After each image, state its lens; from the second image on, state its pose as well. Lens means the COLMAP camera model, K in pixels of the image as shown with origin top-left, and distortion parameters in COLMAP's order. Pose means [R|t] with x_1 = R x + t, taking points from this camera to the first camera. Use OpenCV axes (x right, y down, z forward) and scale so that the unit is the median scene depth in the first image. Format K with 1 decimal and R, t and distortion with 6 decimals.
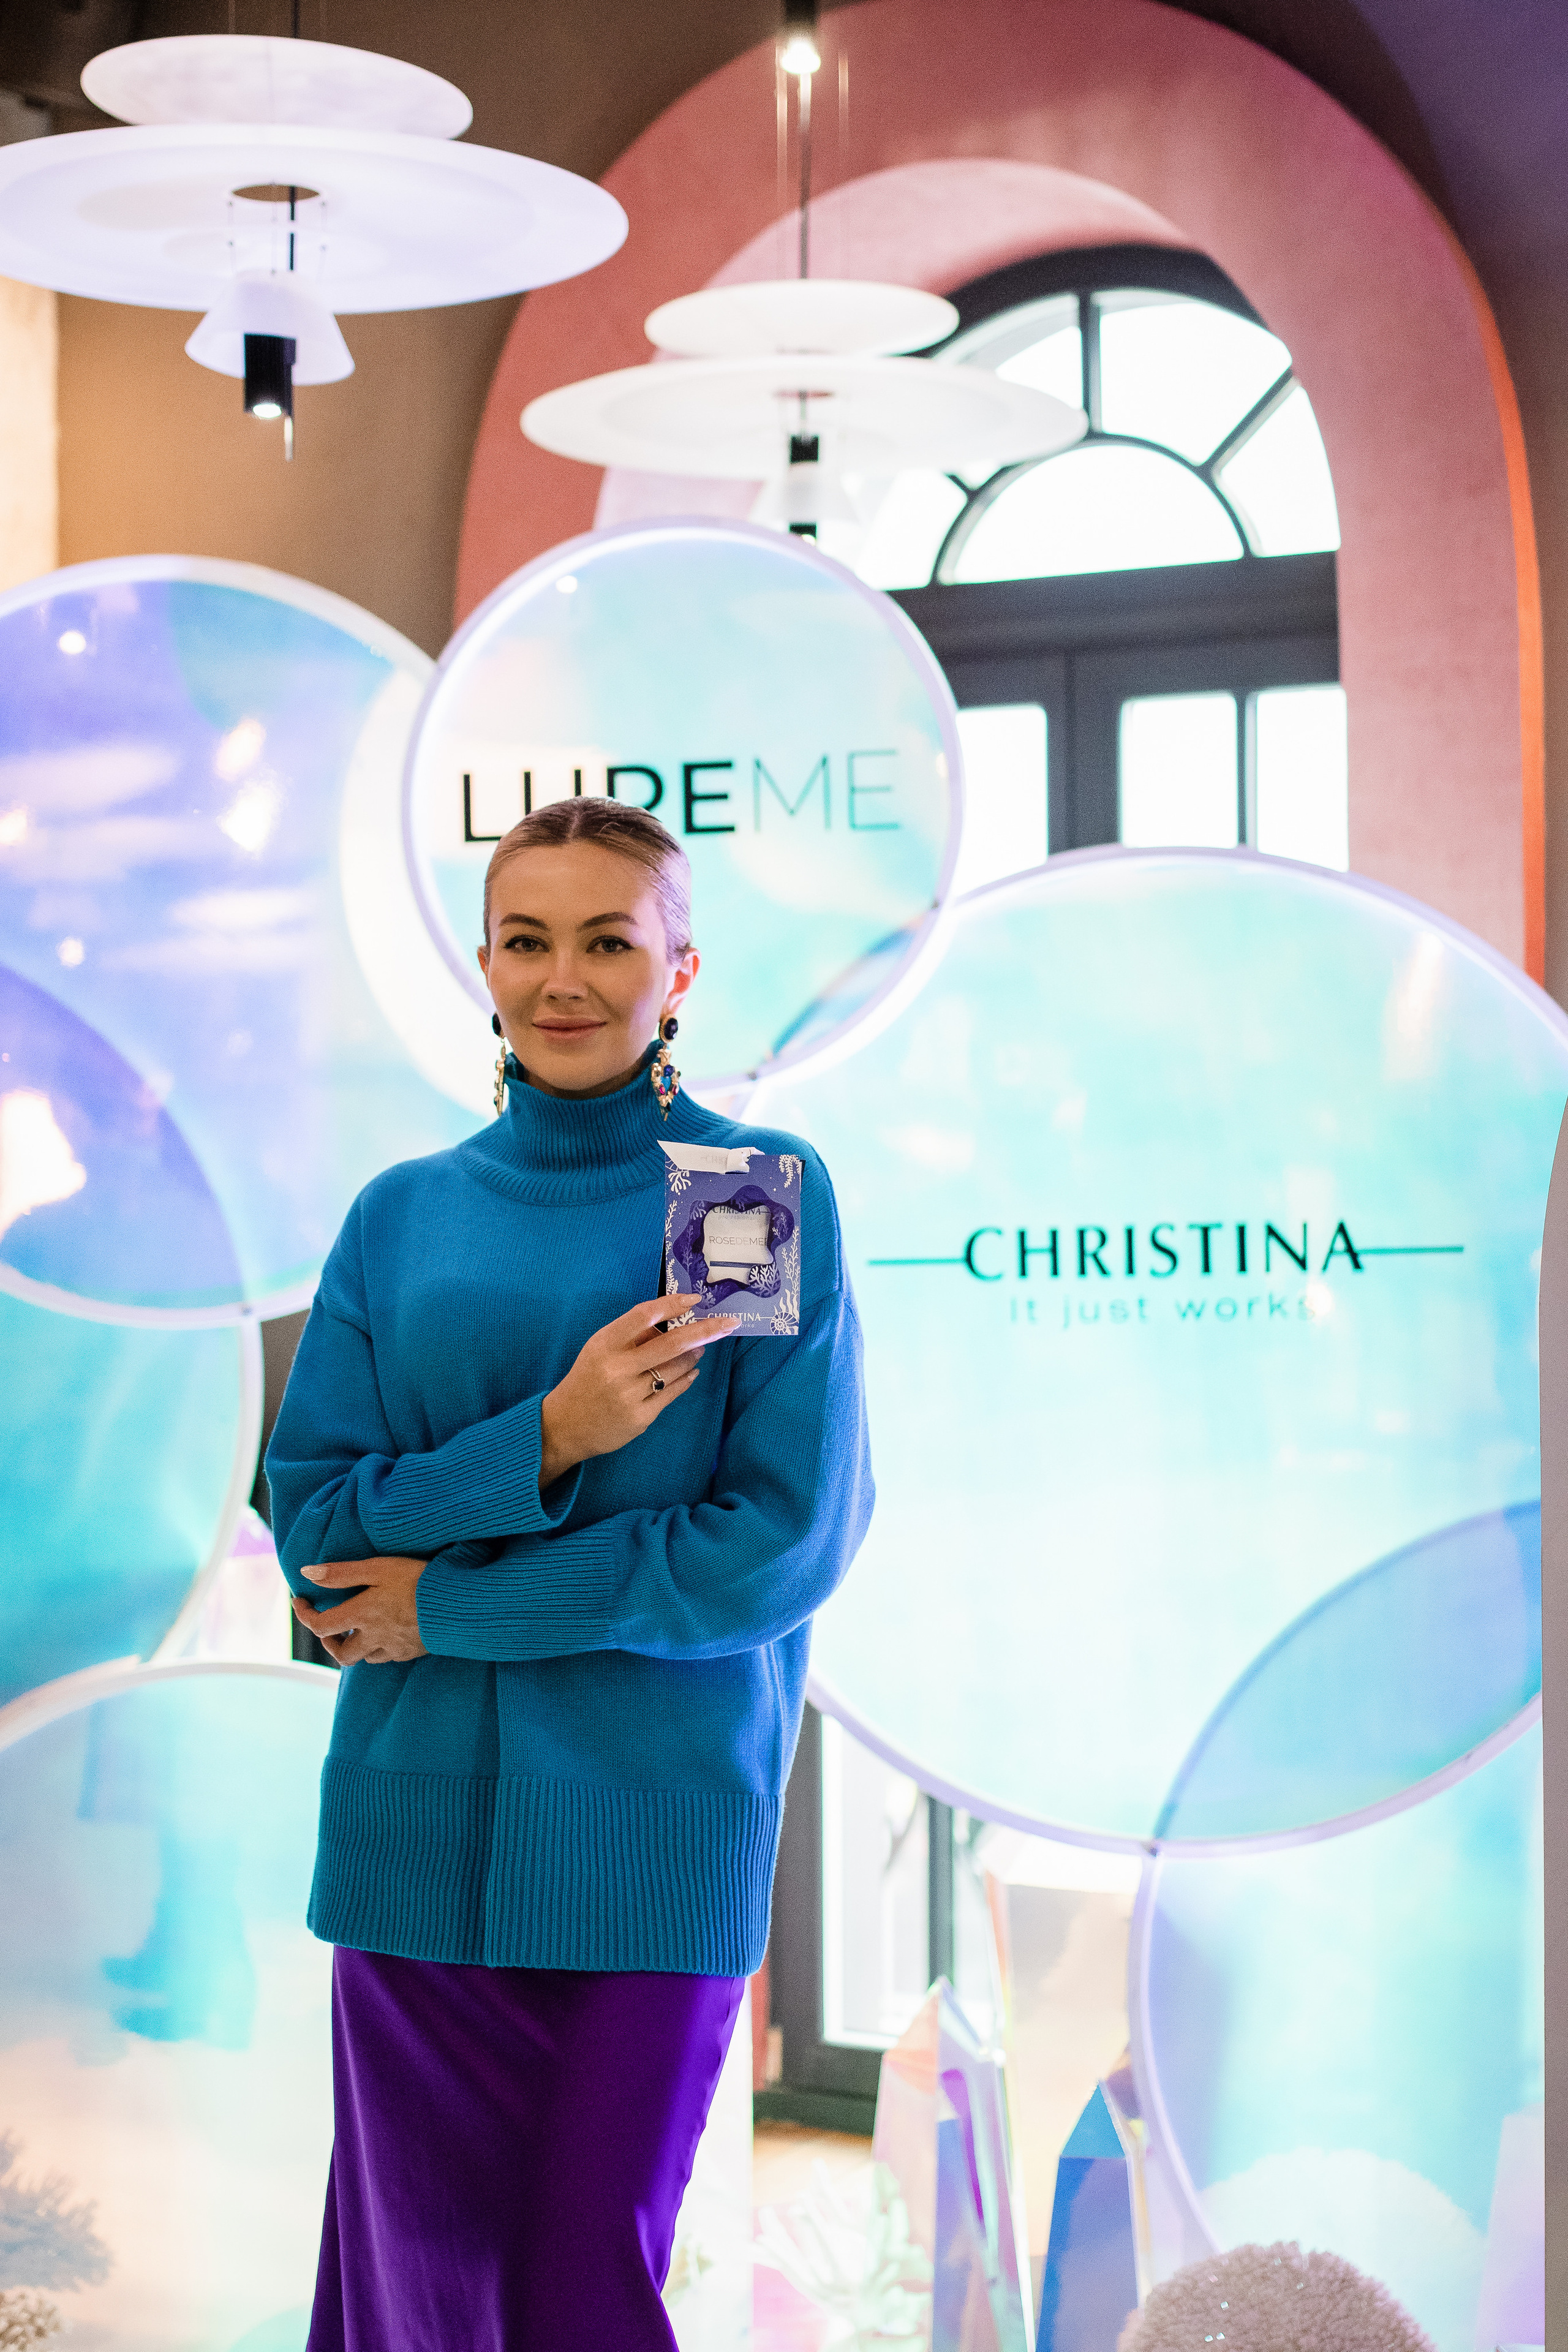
lens RADIAL K [[3892.9, 0, 789.0], [0, 3892.9, 1249.2], [0, 0, 1]] dist [-0.039128, -0.072320]
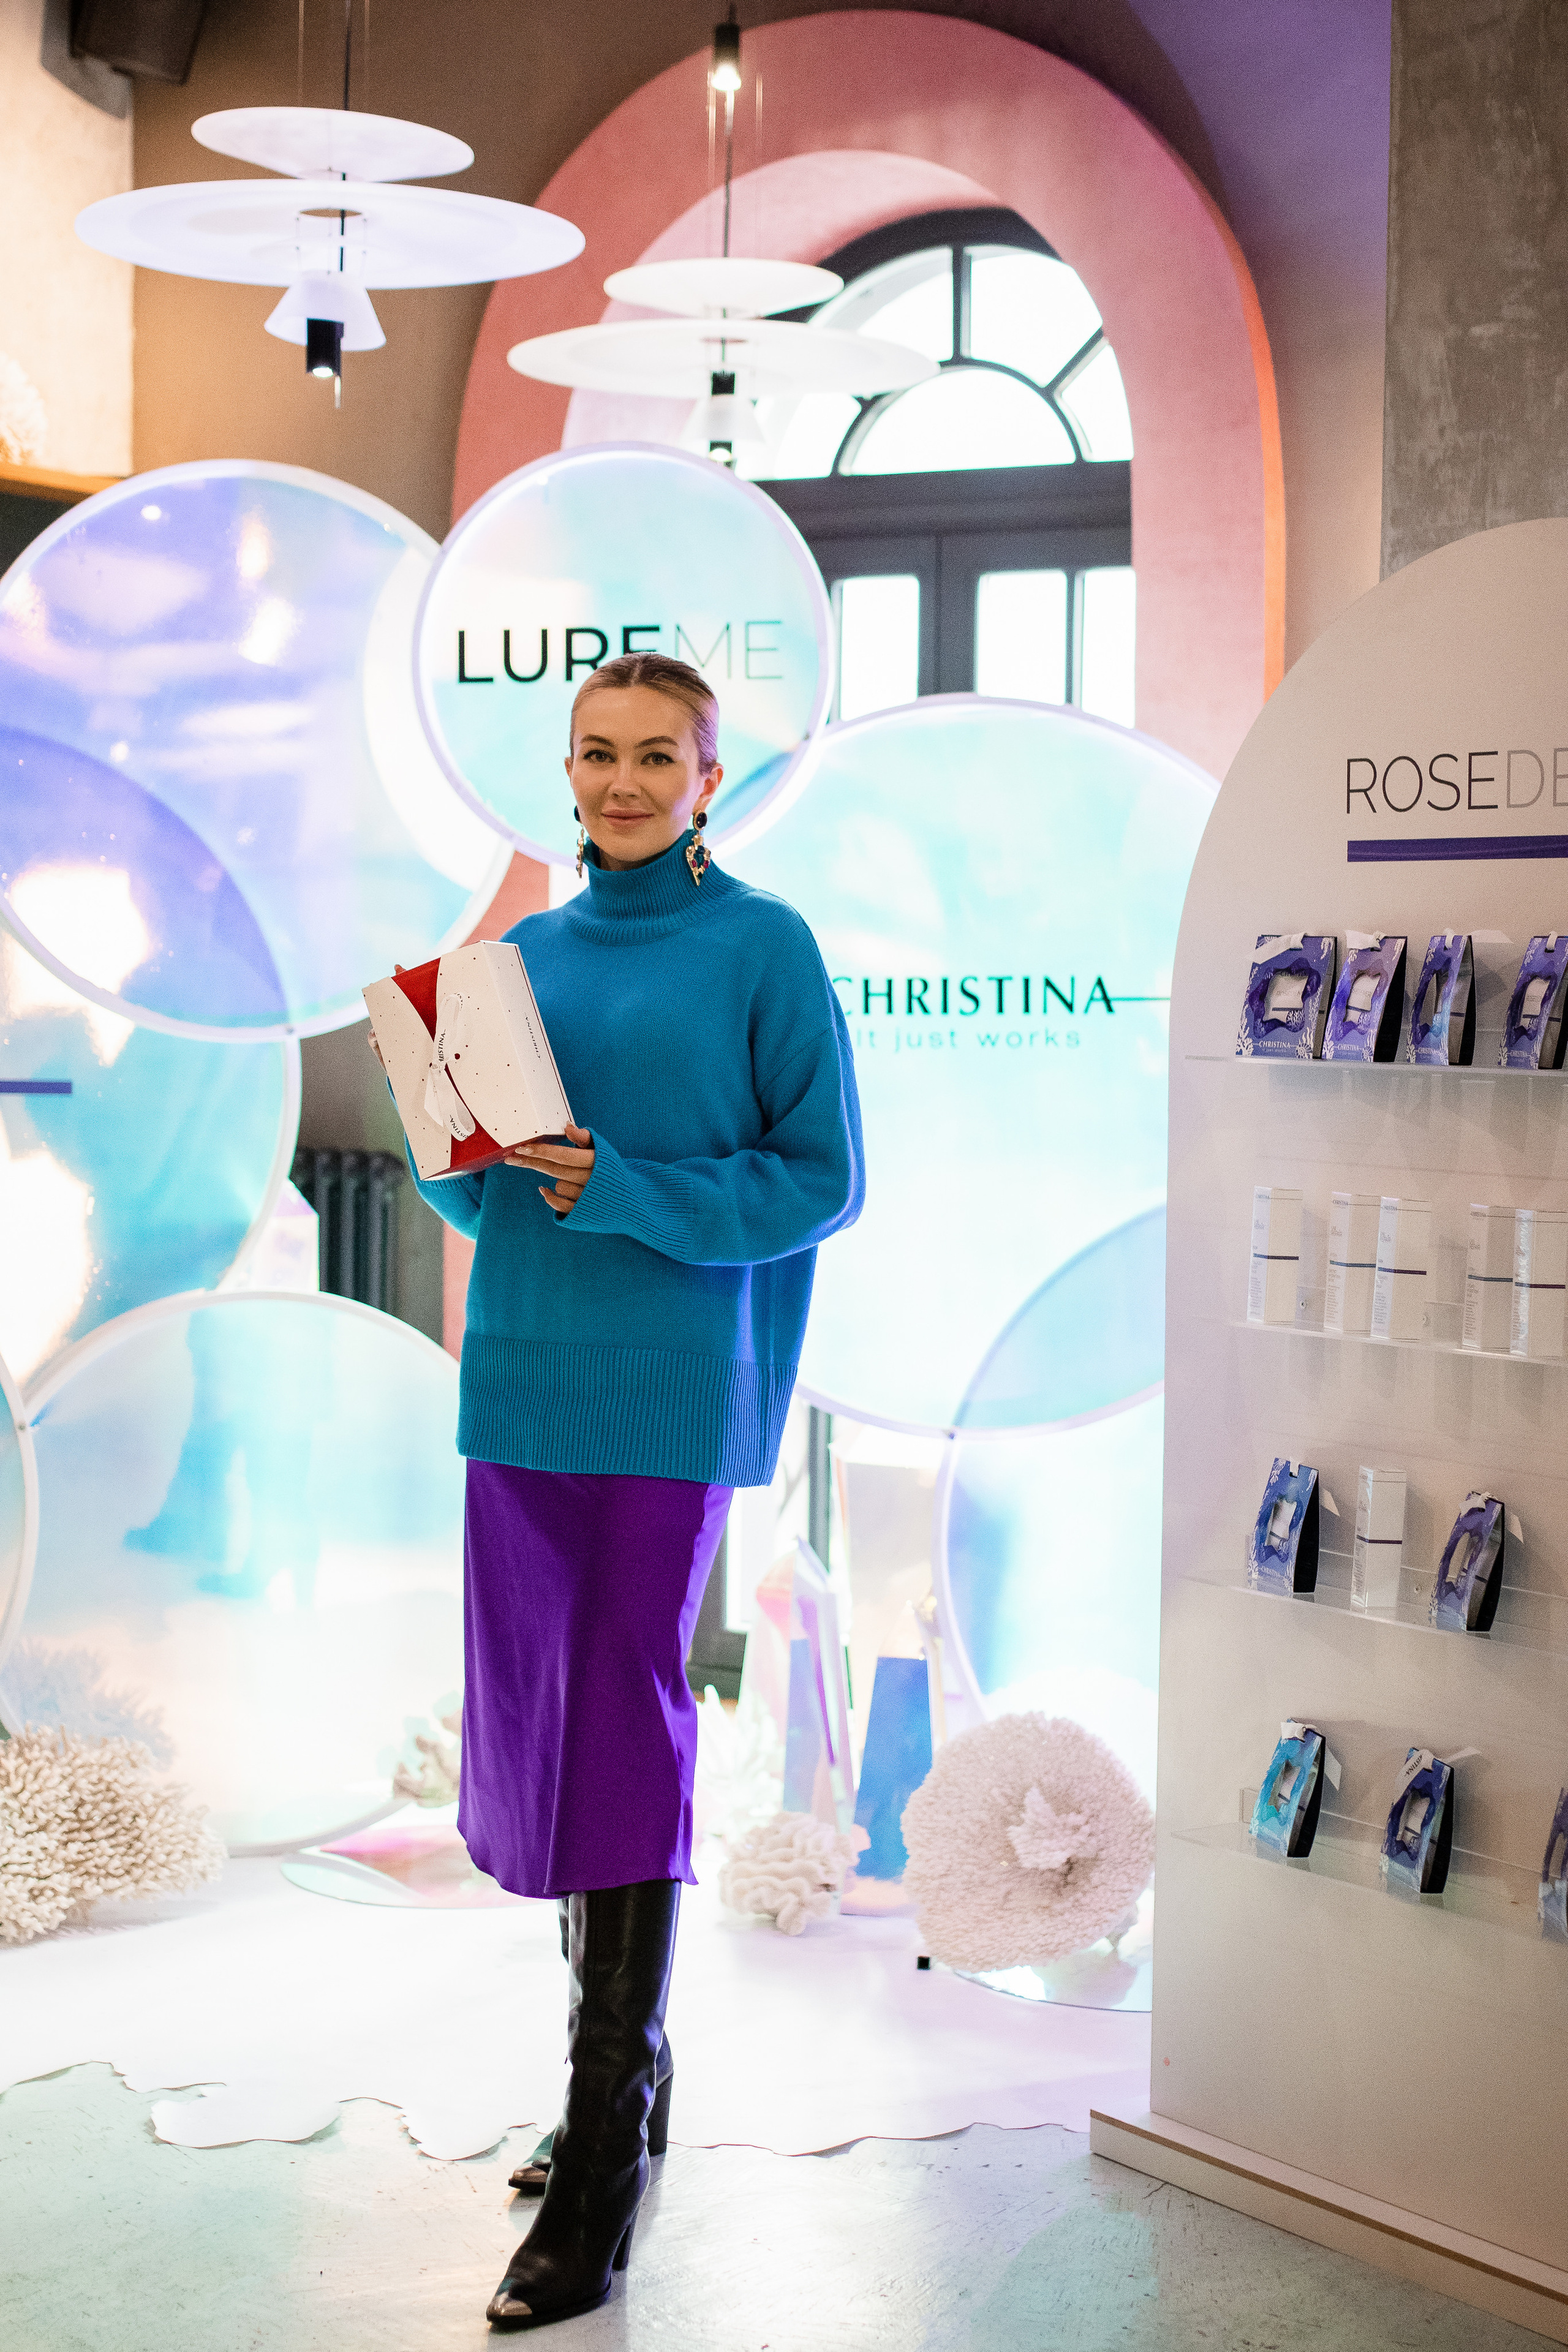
lens RADIAL K [[3892.9, 0, 789.0], [0, 3892.9, 1249.2], [0, 0, 1]] dist [-0.039128, -0.072320]
pose [[0.999793, 0.019485, 0.005832, 0.026561], [-0.019749, 0.998589, 0.049288, 0.022459], [-0.004864, -0.049393, 0.998768, -0.353059]]
